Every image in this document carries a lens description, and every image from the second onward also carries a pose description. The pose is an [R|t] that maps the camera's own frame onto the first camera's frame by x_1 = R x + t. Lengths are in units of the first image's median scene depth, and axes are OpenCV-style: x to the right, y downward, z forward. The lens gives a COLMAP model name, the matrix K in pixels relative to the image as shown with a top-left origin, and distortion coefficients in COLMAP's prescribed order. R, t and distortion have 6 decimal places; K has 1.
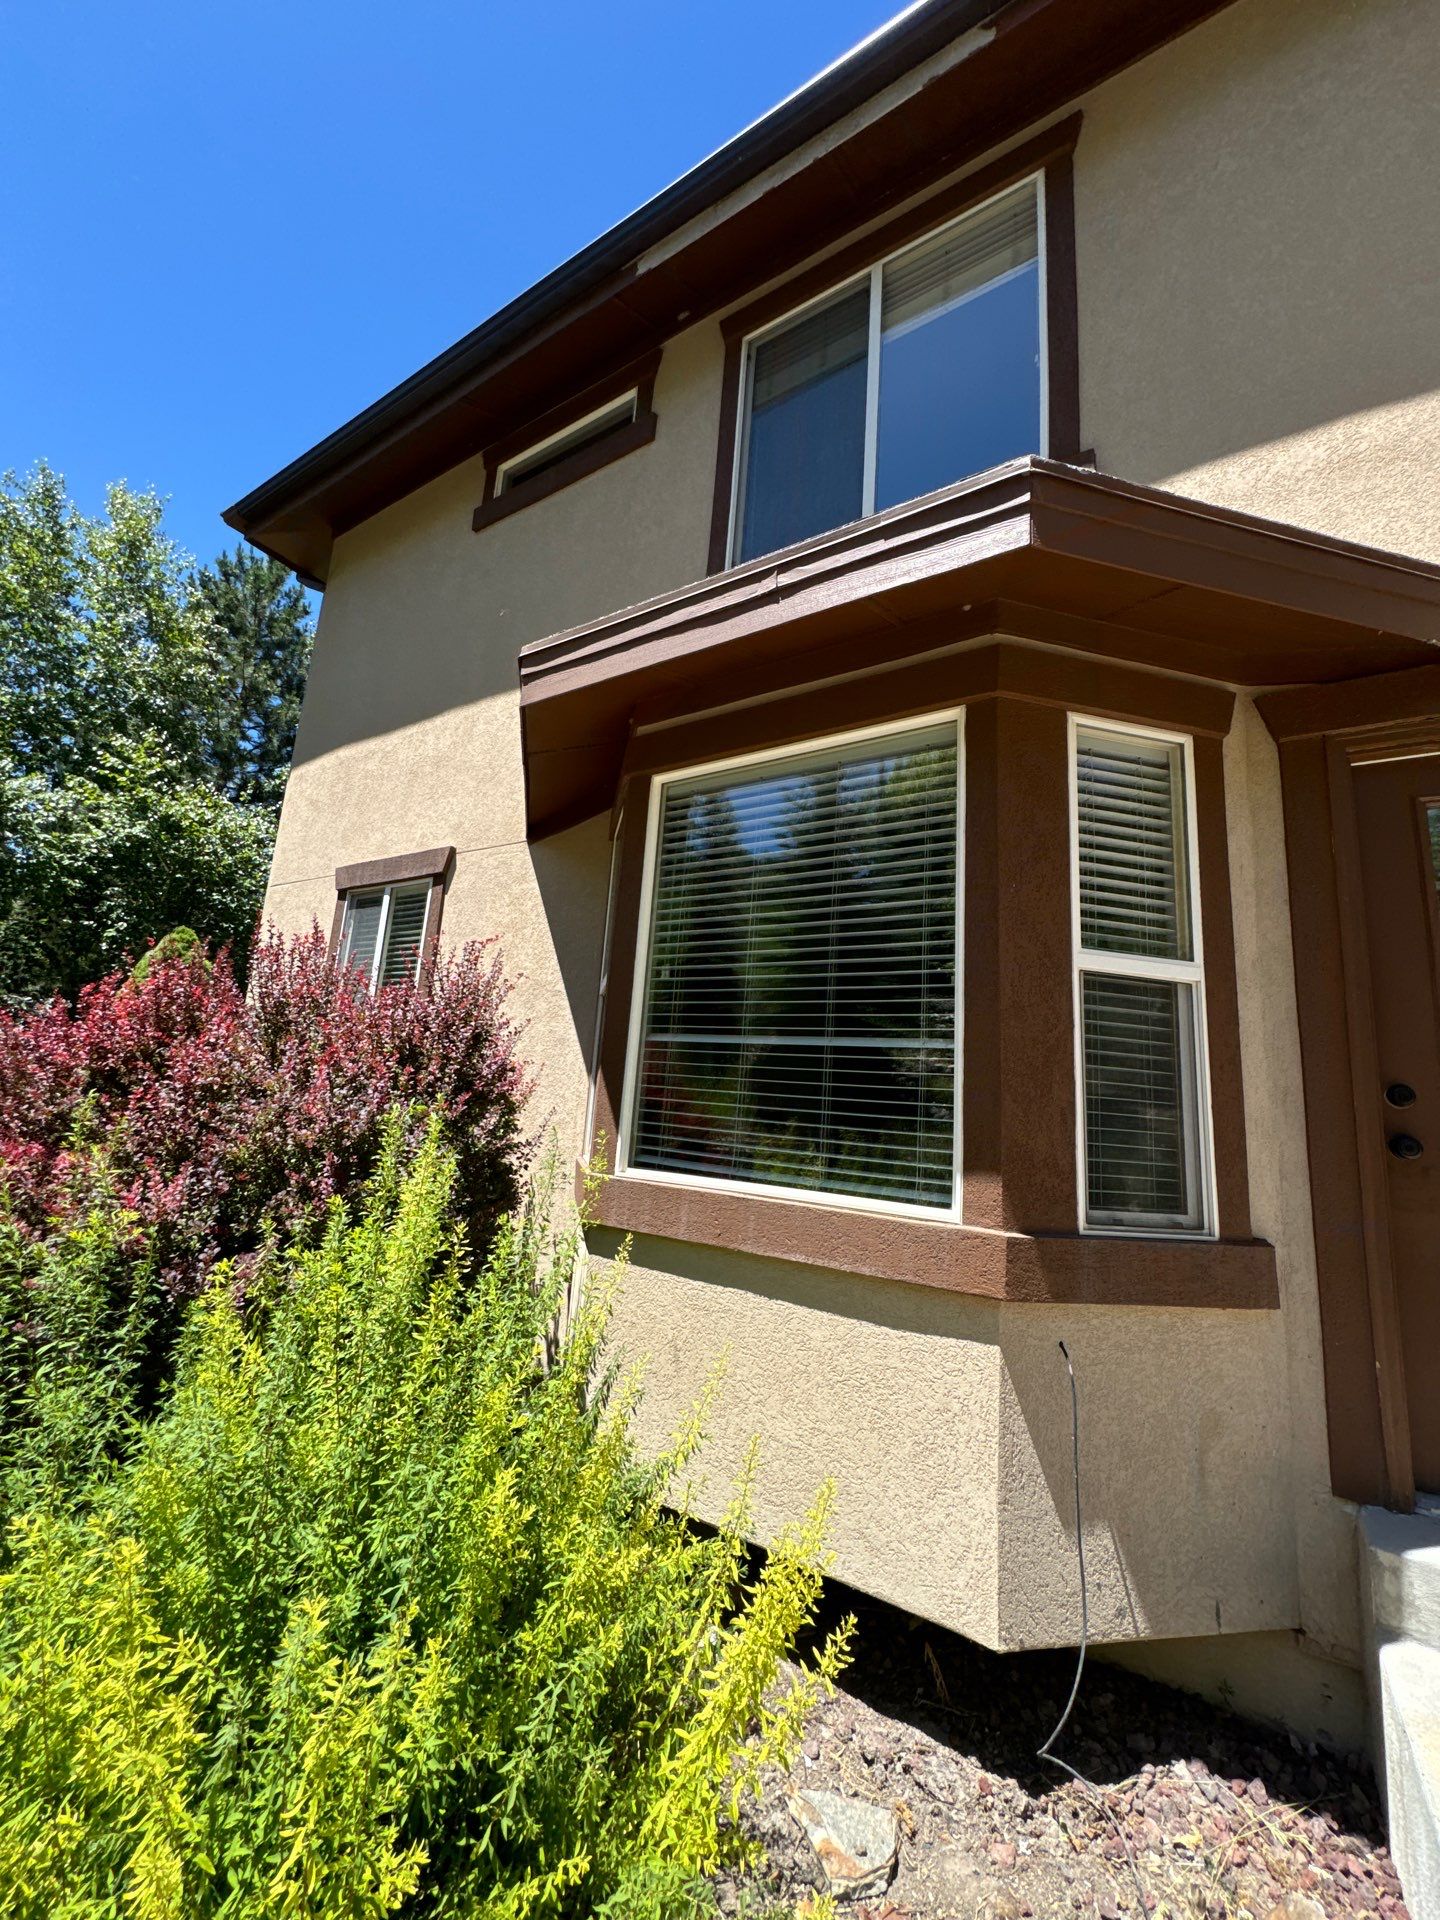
lens RADIAL K [[754.6, 0, 715.5], [0, 754.6, 967.3], [0, 0, 1]] dist [-0.001267, -0.000172]
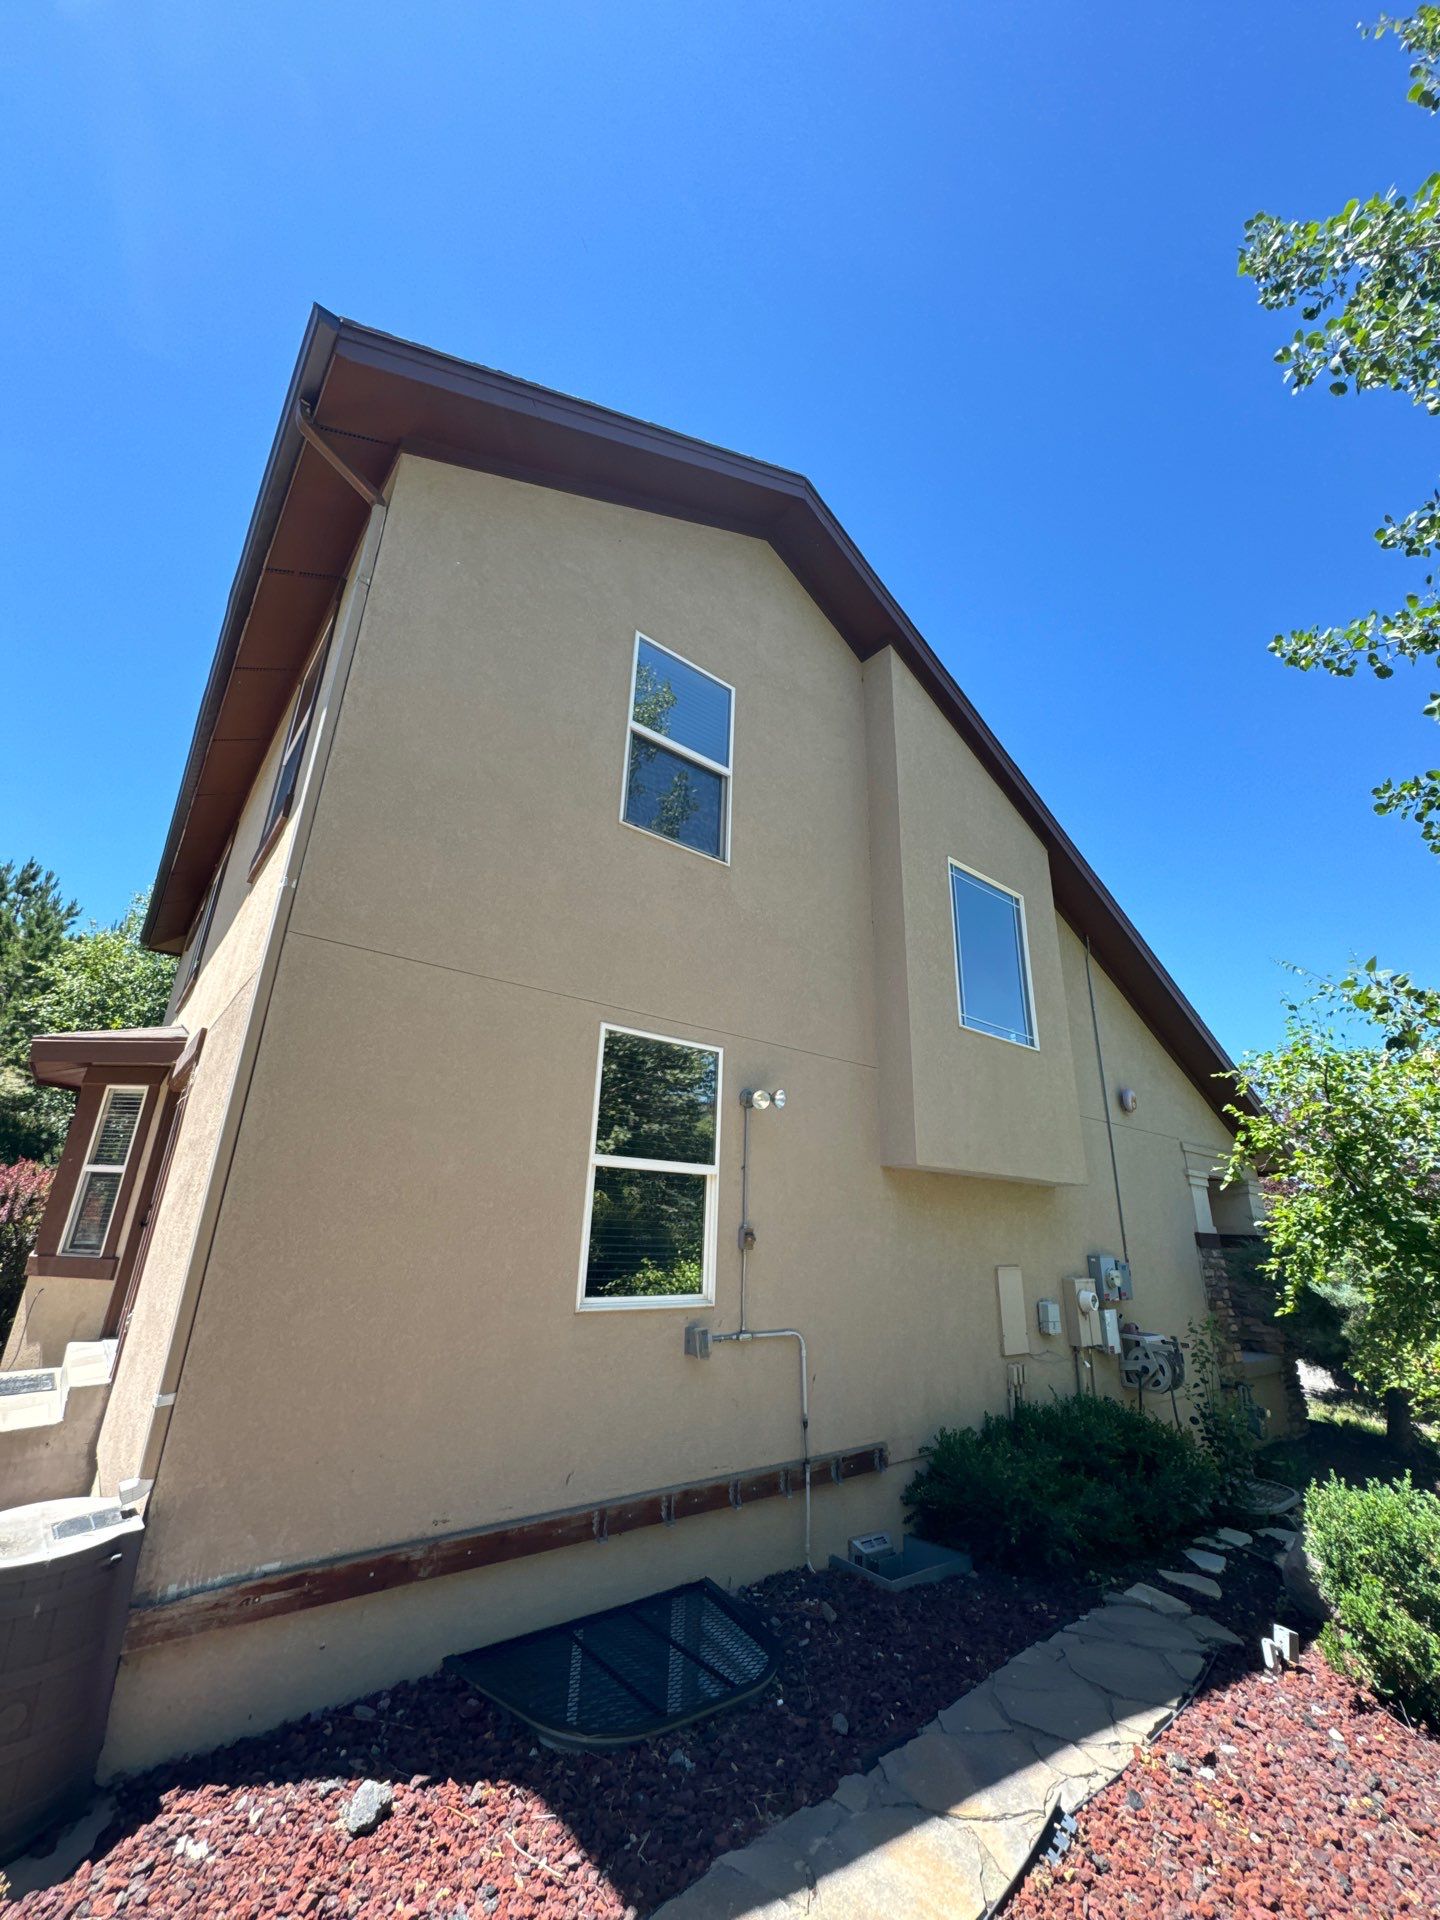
lens RADIAL K [[754.6, 0, 713.4], [0, 754.6, 959.3], [0, 0, 1]] dist [-0.001267, -0.000172]
pose [[0.947782, -0.148764, -0.282097, 3.929884], [0.099108, 0.978135, -0.182836, -0.028359], [0.303129, 0.145331, 0.941803, -1.302404]]
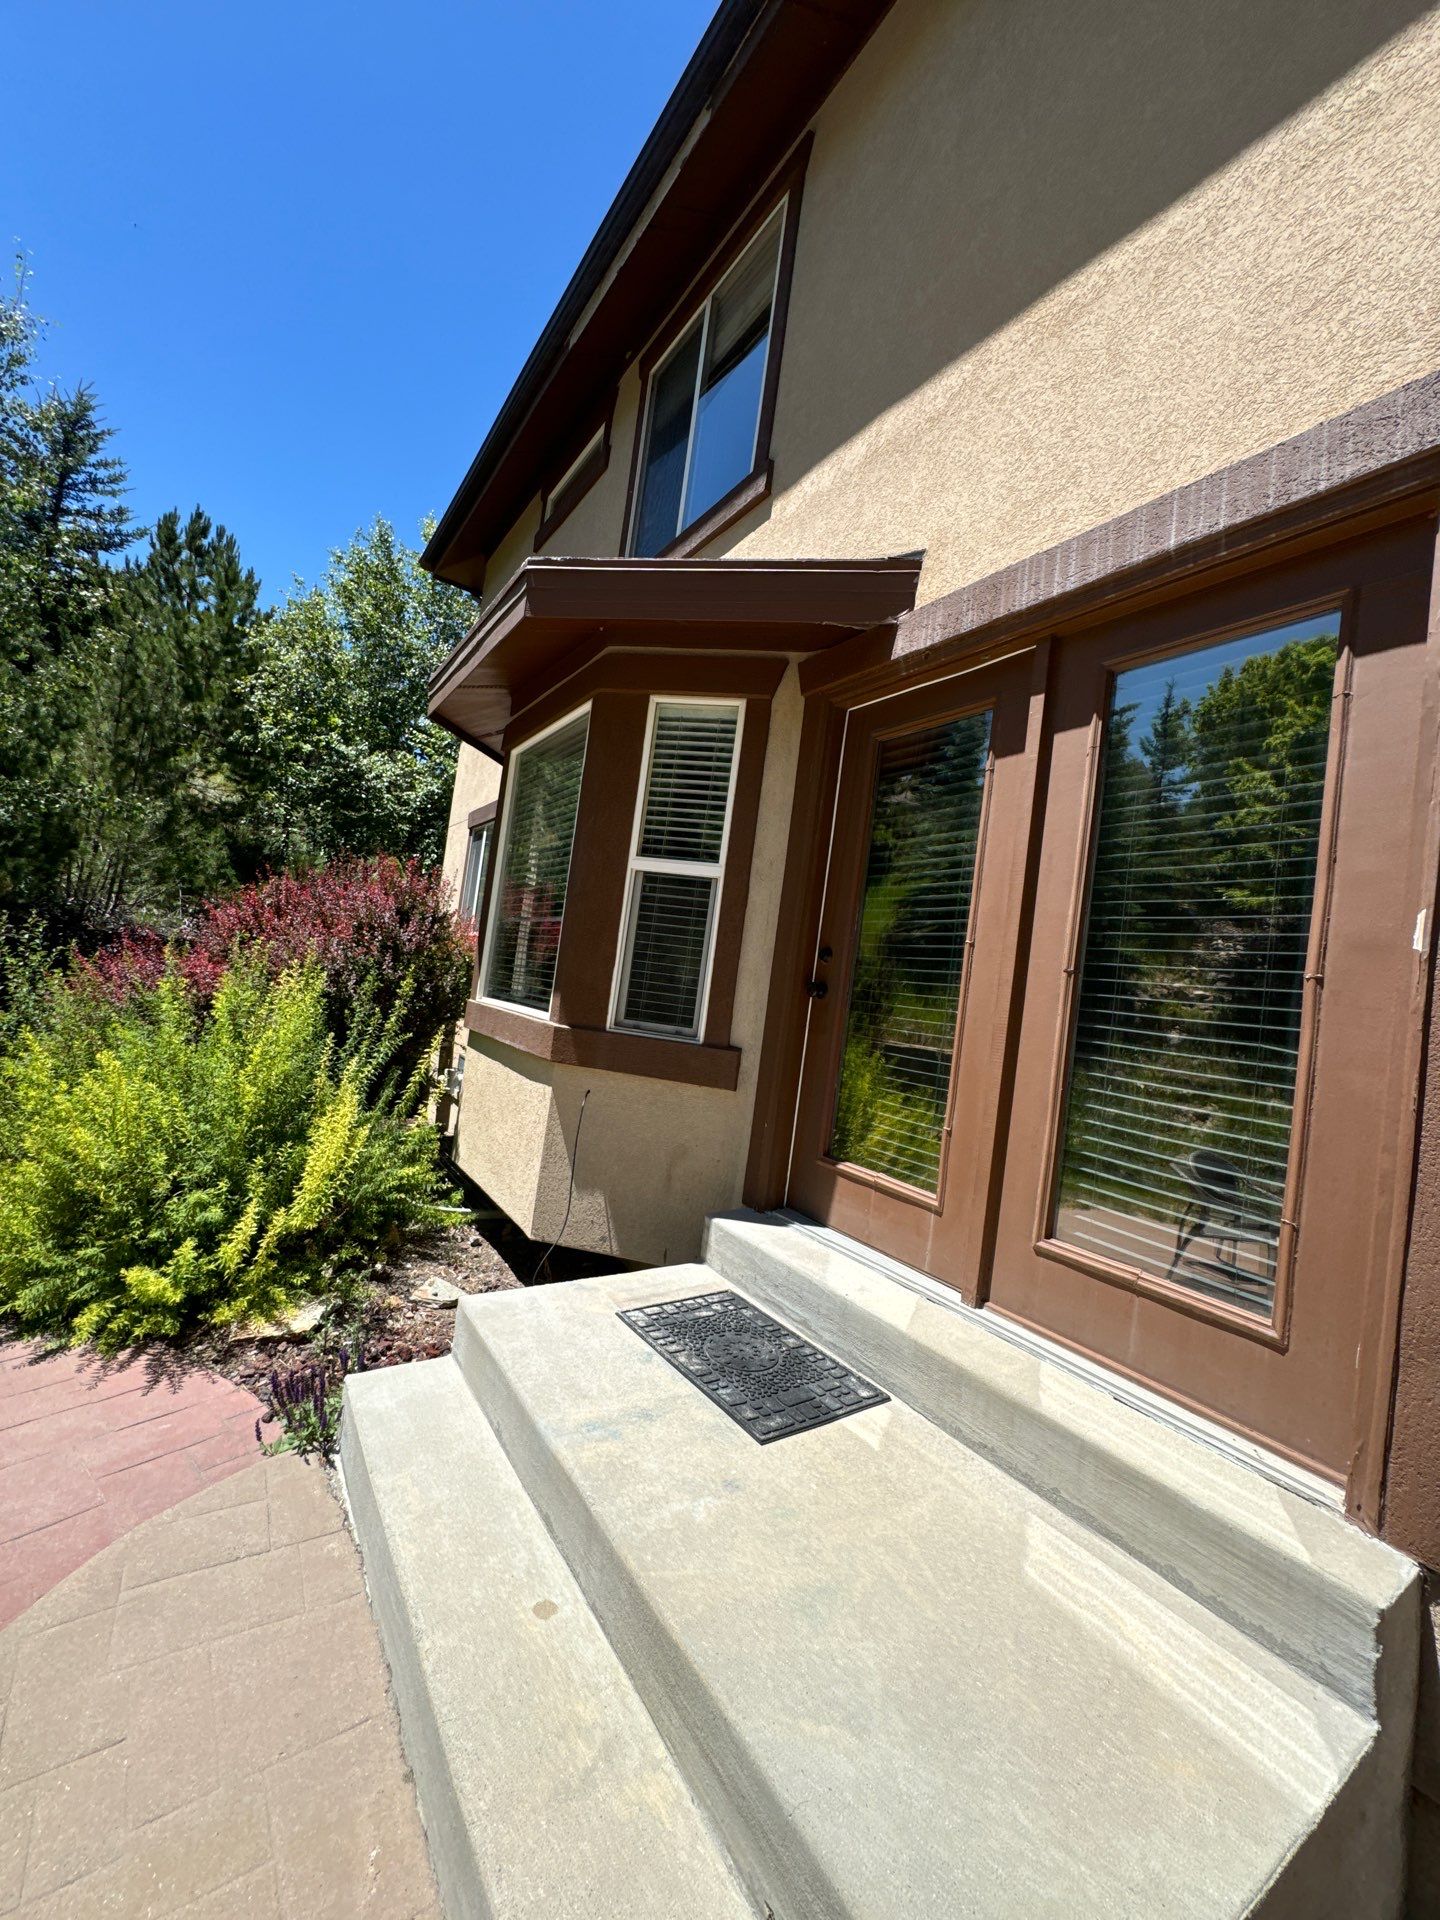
lens RADIAL K [[754.6, 0, 719.8], [0, 754.6, 964.3], [0, 0, 1]] dist [-0.001267, -0.000172]
pose [[0.913744, 0.026670, -0.405414, 1.241312], [0.016672, 0.994542, 0.103001, 0.037119], [0.405948, -0.100875, 0.908312, -0.353826]]
